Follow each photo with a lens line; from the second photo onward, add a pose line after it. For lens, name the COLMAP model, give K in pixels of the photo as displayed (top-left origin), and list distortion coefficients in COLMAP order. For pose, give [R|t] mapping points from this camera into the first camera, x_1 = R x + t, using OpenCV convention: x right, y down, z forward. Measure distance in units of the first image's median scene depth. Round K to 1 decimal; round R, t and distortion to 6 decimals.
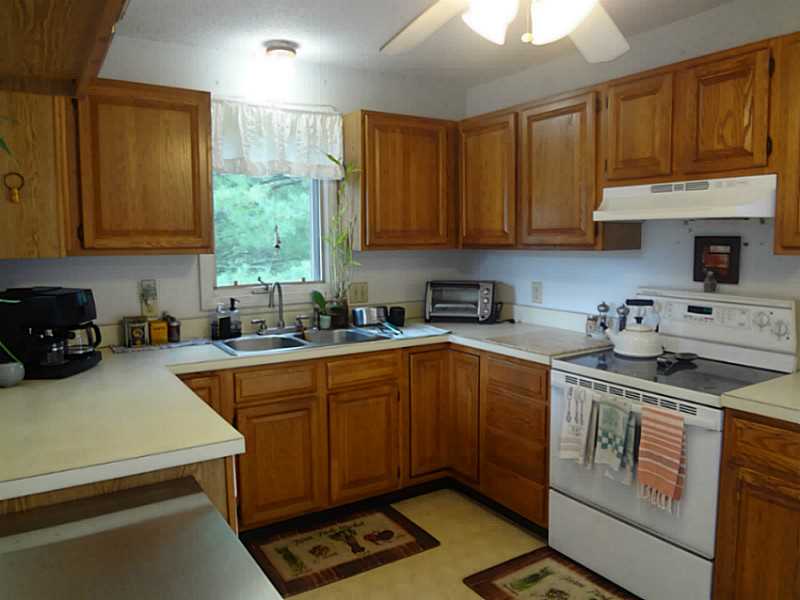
lens RADIAL K [[598.2, 0, 398.4], [0, 598.2, 297.0], [0, 0, 1]] dist [-0.062285, 0.005810]
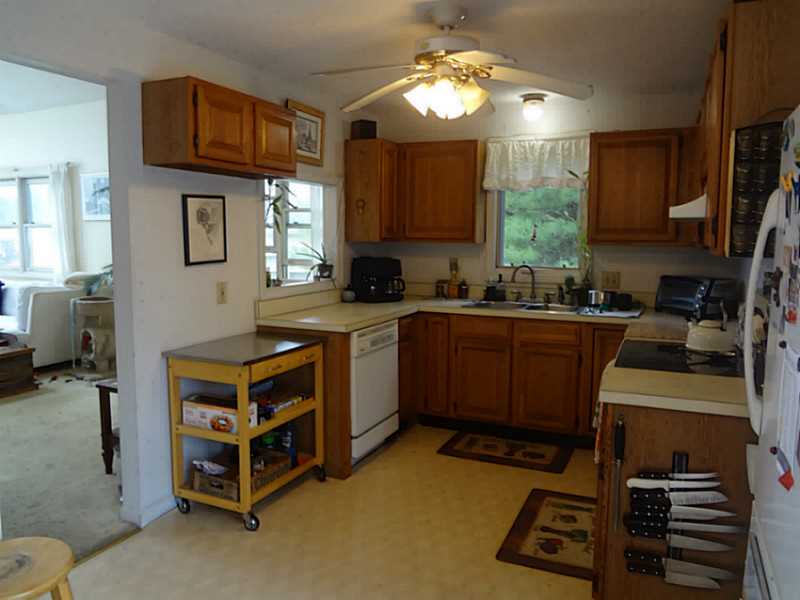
lens RADIAL K [[598.2, 0, 398.4], [0, 598.2, 297.0], [0, 0, 1]] dist [-0.062285, 0.005810]
pose [[0.547602, 0.100029, -0.830738, 0.805463], [-0.095024, 0.993840, 0.057031, -0.001861], [0.831326, 0.047710, 0.553734, -0.020414]]
